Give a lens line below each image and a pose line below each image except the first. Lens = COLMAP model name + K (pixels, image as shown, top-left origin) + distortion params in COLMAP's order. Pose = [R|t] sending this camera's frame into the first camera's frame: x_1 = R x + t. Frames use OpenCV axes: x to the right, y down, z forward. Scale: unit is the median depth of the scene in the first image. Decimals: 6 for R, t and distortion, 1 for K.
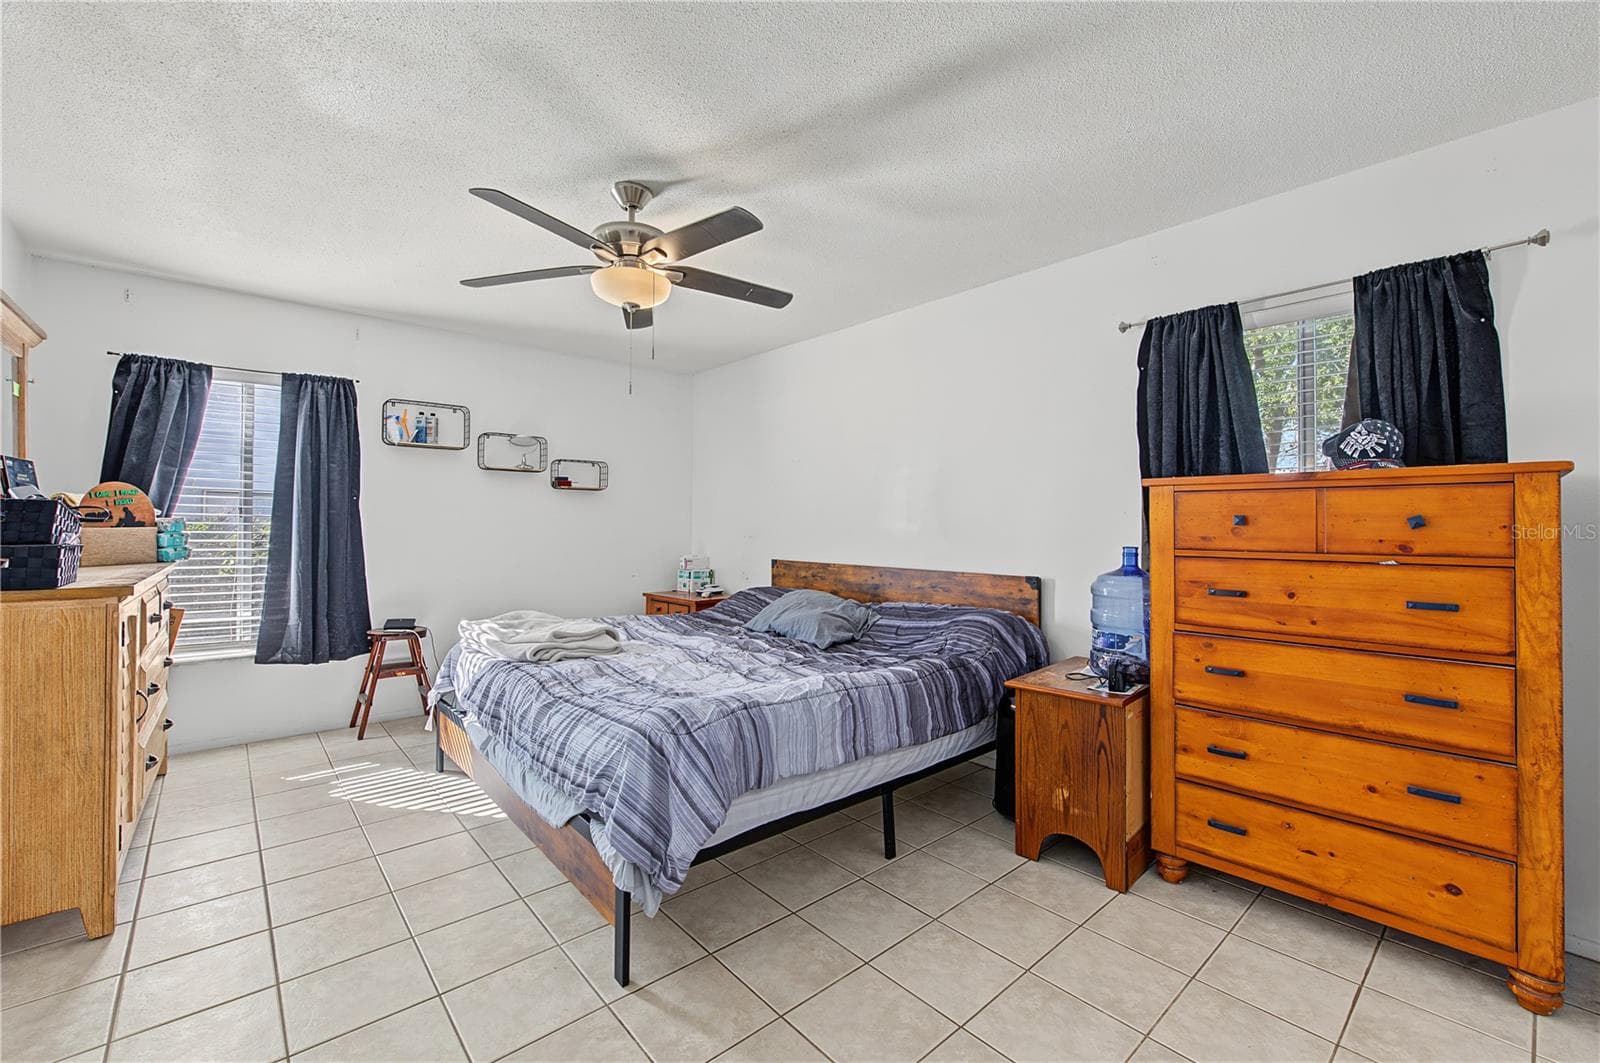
lens RADIAL K [[658.5, 0, 798.4], [0, 658.5, 520.4], [0, 0, 1]] dist [0.000001, -0.000262]
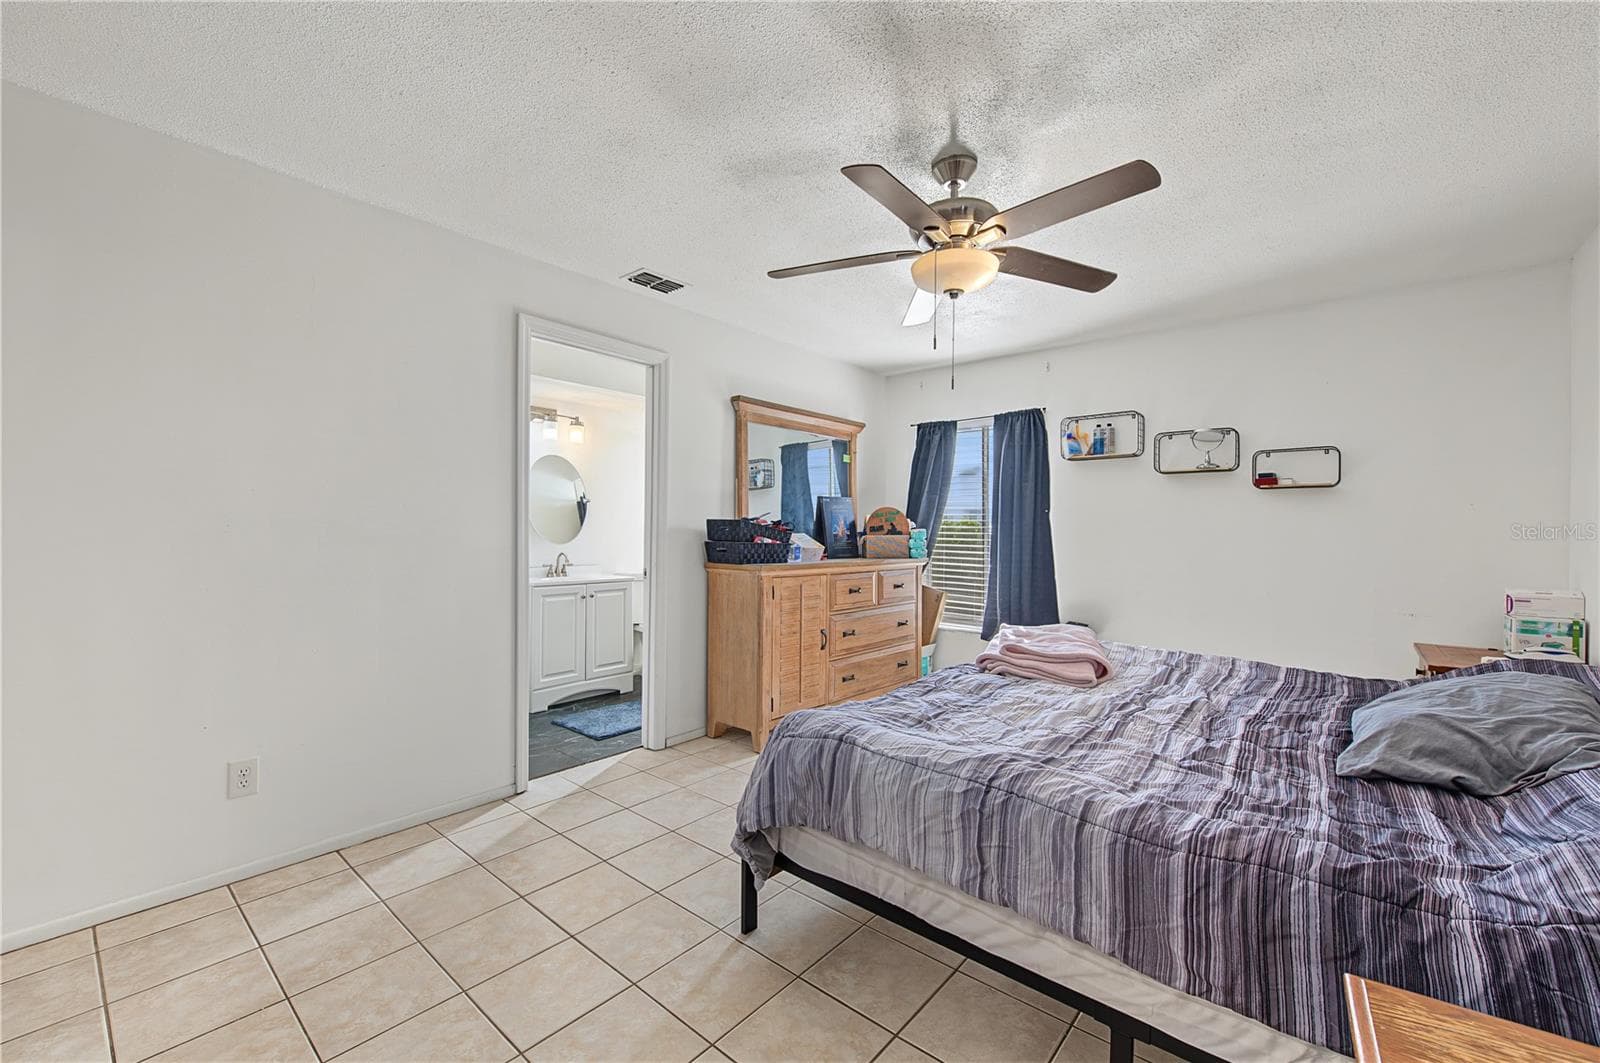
lens RADIAL K [[658.5, 0, 798.4], [0, 658.5, 520.4], [0, 0, 1]] dist [0.000001, -0.000262]
pose [[0.143792, -0.019839, -0.989409, 0.397416], [0.002768, 0.999803, -0.019645, 0.004188], [0.989604, 0.000086, 0.143818, 0.410371]]
